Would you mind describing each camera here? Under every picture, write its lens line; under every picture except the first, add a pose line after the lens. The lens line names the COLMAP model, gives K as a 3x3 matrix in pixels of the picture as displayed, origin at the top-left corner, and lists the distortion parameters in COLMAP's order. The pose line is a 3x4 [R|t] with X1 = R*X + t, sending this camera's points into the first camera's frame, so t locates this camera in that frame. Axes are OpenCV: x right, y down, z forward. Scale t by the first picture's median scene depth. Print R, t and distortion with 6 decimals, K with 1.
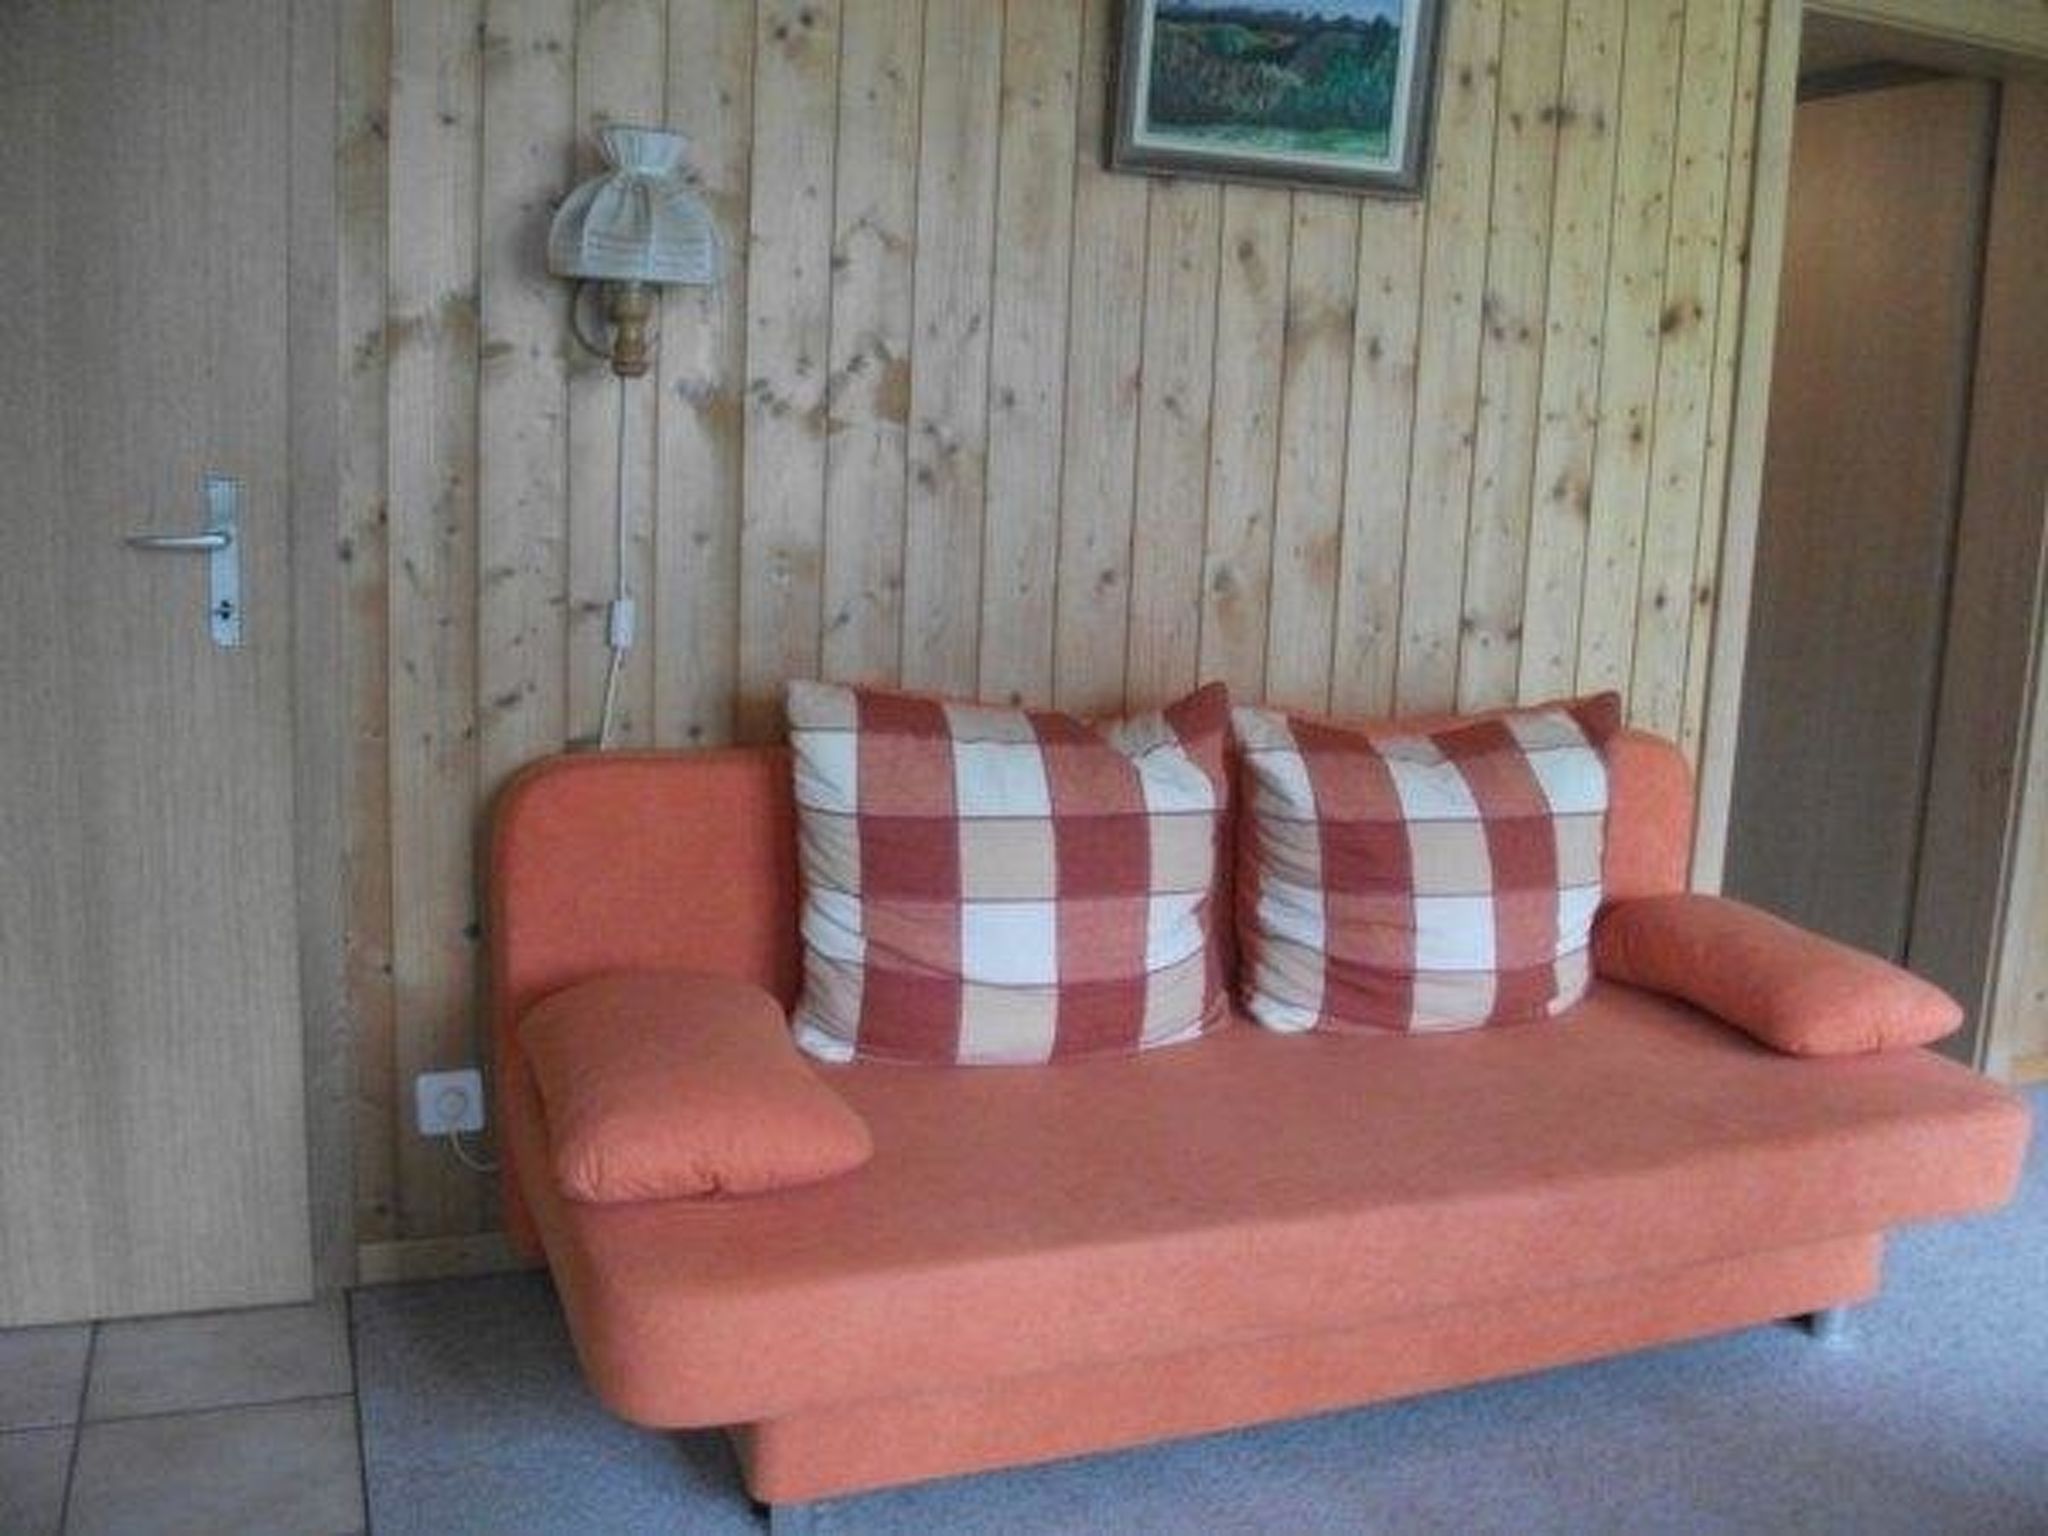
lens RADIAL K [[1940.7, 0, 1024.0], [0, 1940.7, 768.0], [0, 0, 1]] dist [-0.095447, 0.012476]
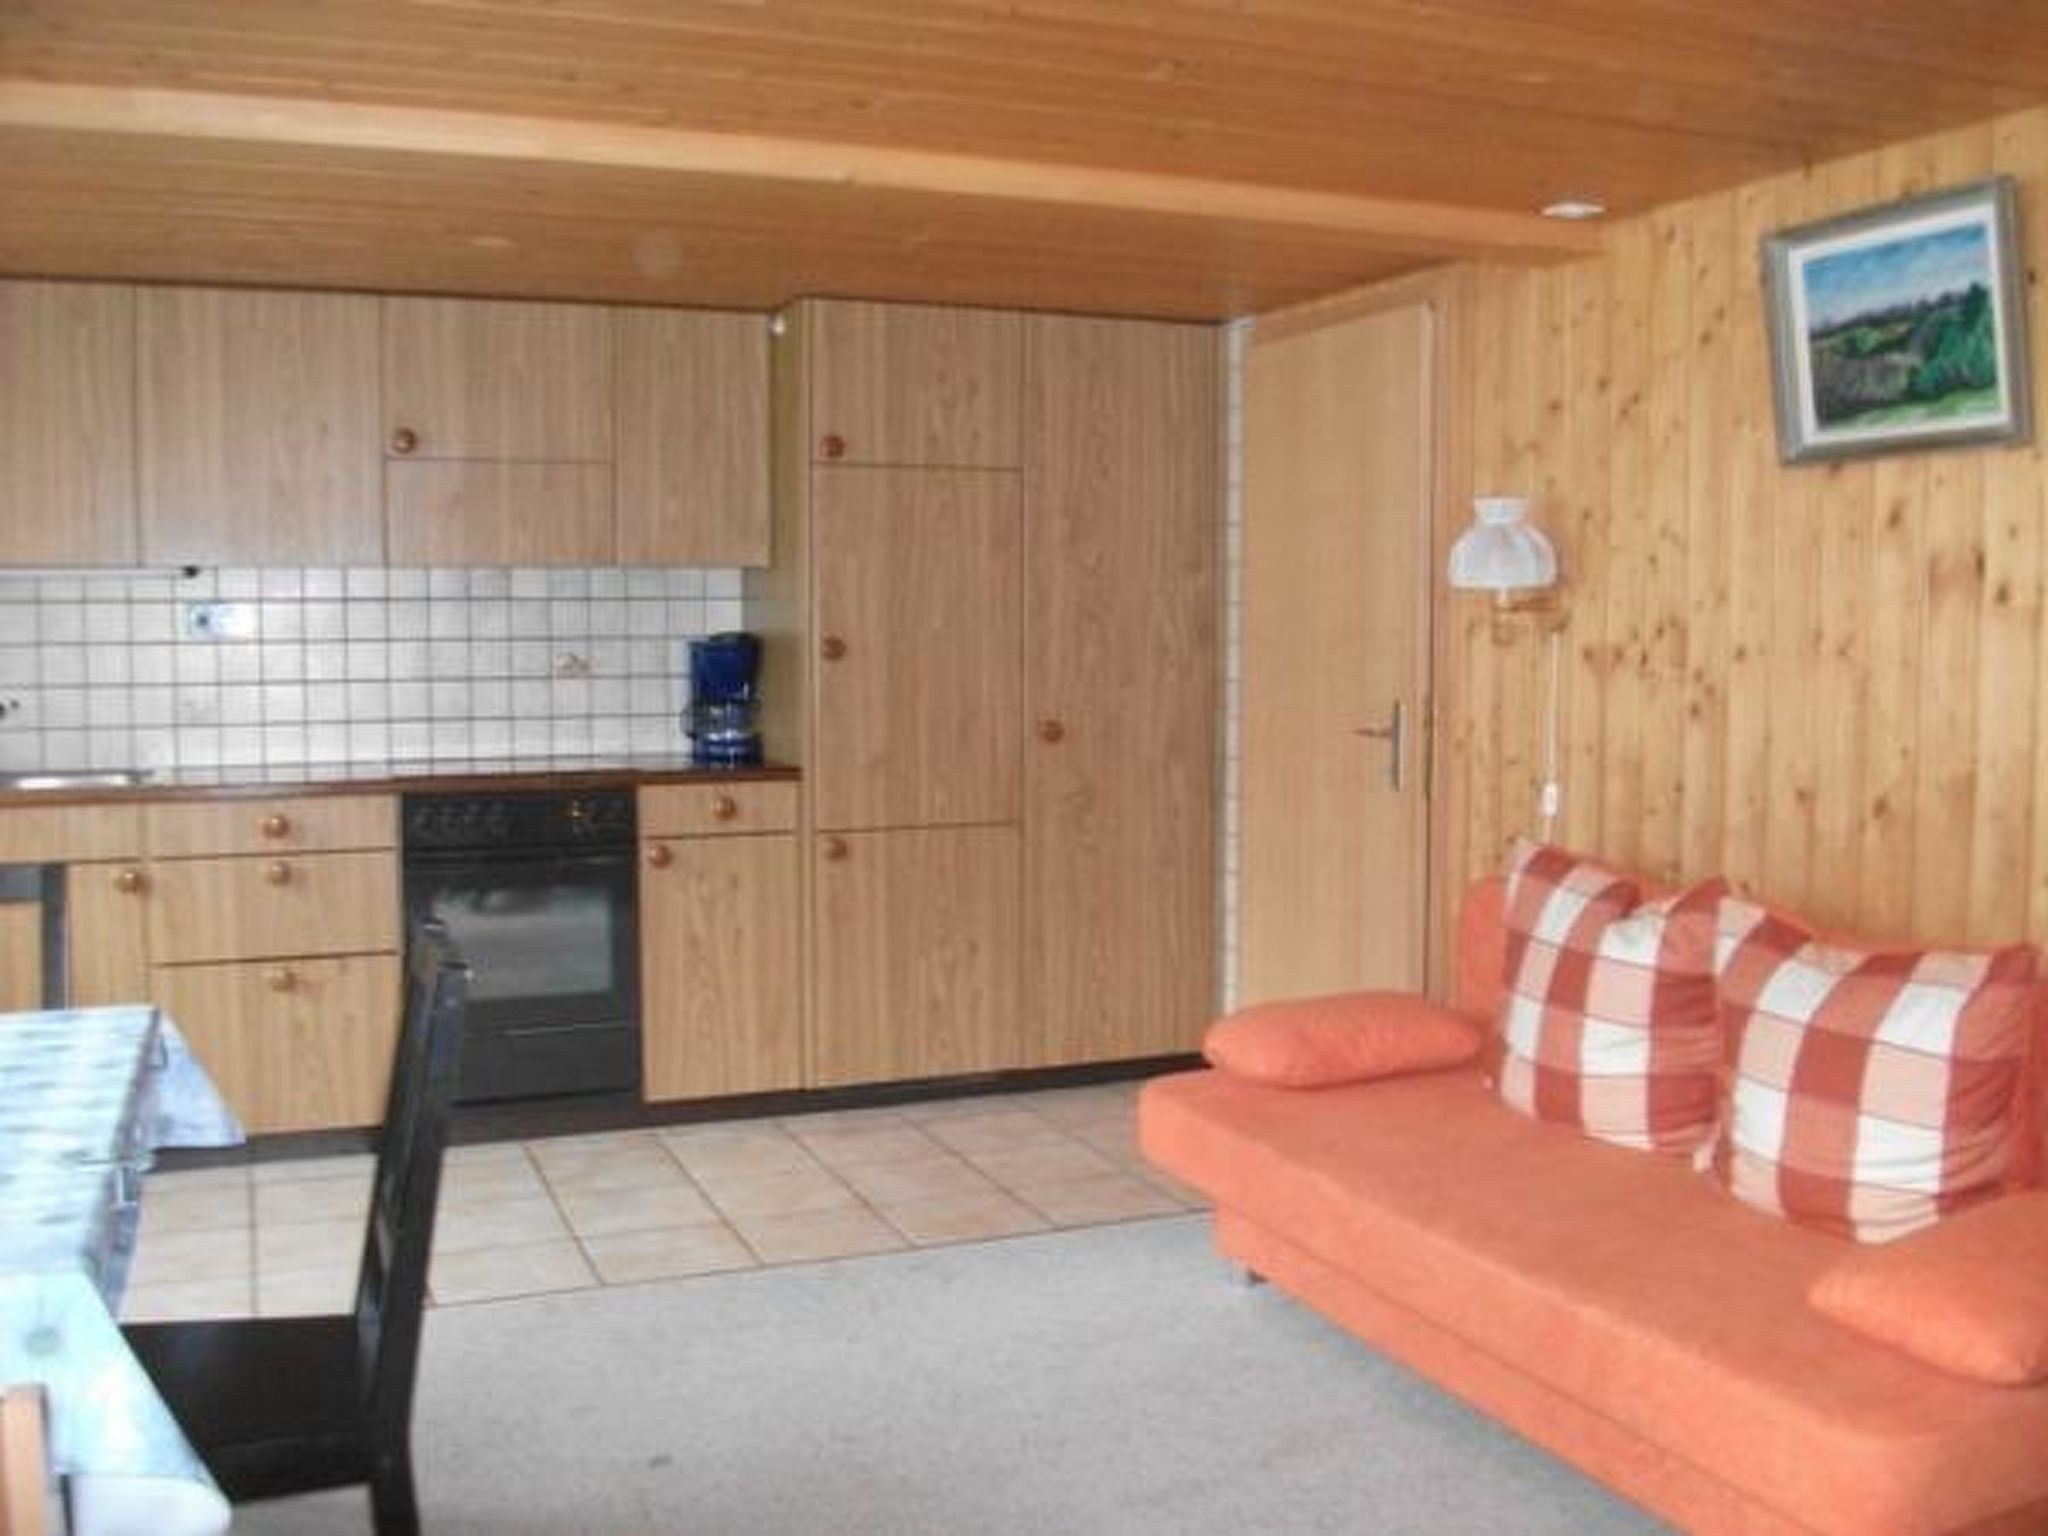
lens RADIAL K [[1940.7, 0, 1024.0], [0, 1940.7, 768.0], [0, 0, 1]] dist [-0.095447, 0.012476]
pose [[-0.021957, 0.038284, -0.999026, 1.268911], [-0.176901, 0.983350, 0.041571, -0.082311], [0.983984, 0.177642, -0.014819, 0.555429]]
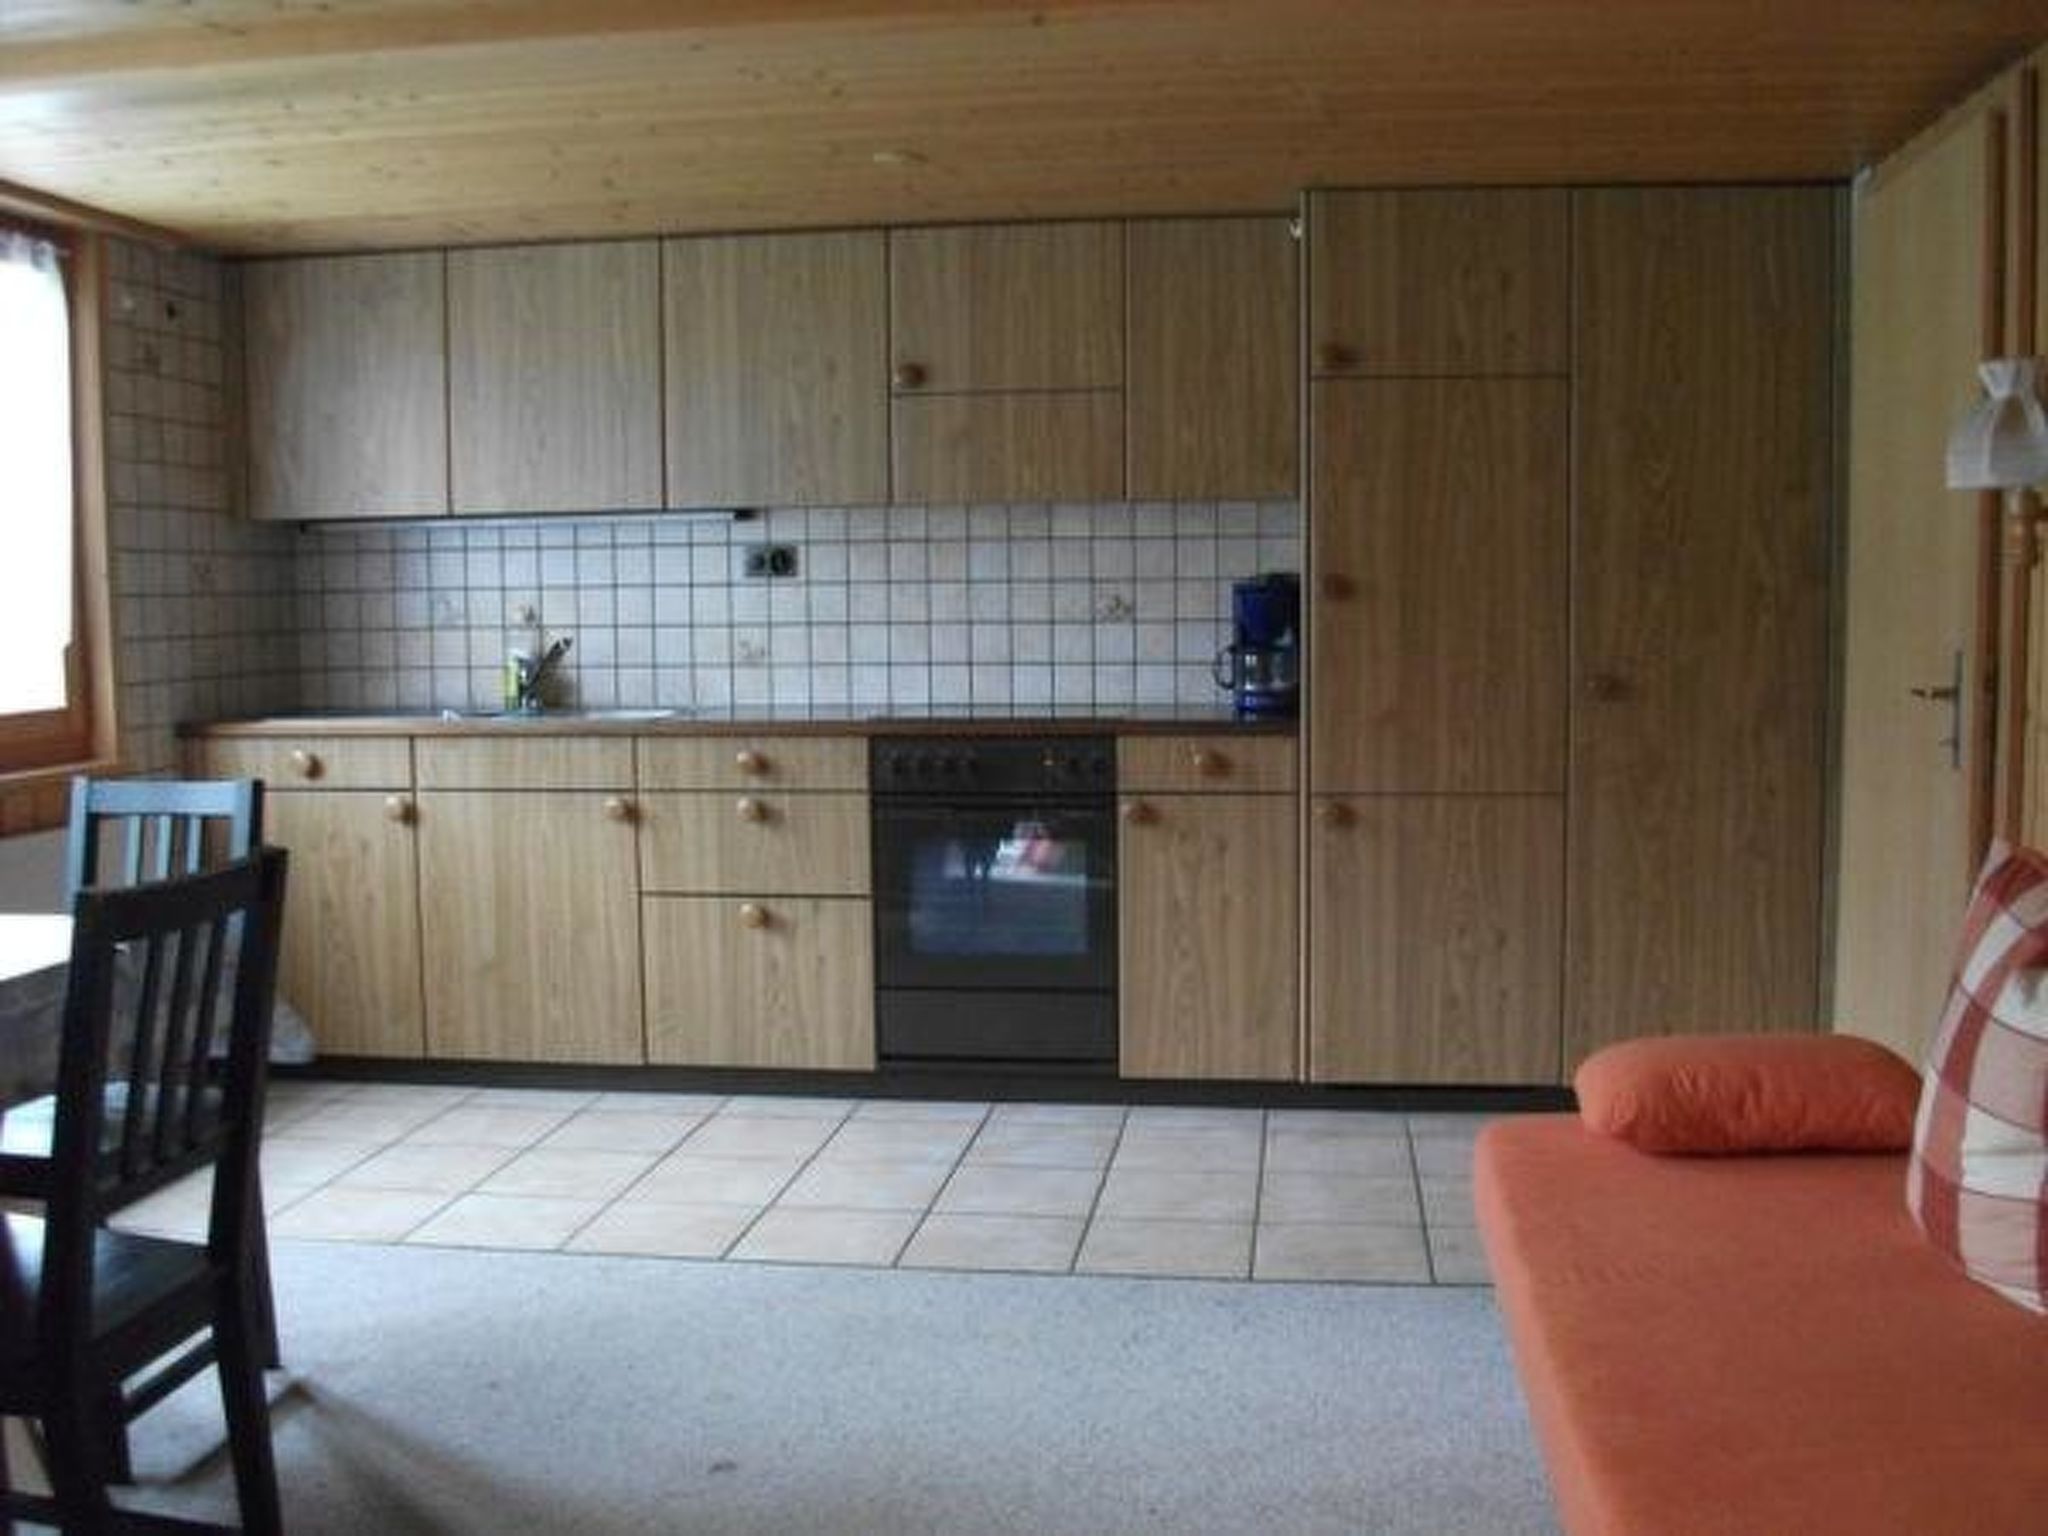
lens RADIAL K [[1940.7, 0, 1024.0], [0, 1940.7, 768.0], [0, 0, 1]] dist [-0.095447, 0.012476]
pose [[-0.510775, 0.044054, -0.858585, 0.955046], [-0.162913, 0.975632, 0.146977, -0.134009], [0.844137, 0.214947, -0.491152, 0.941795]]
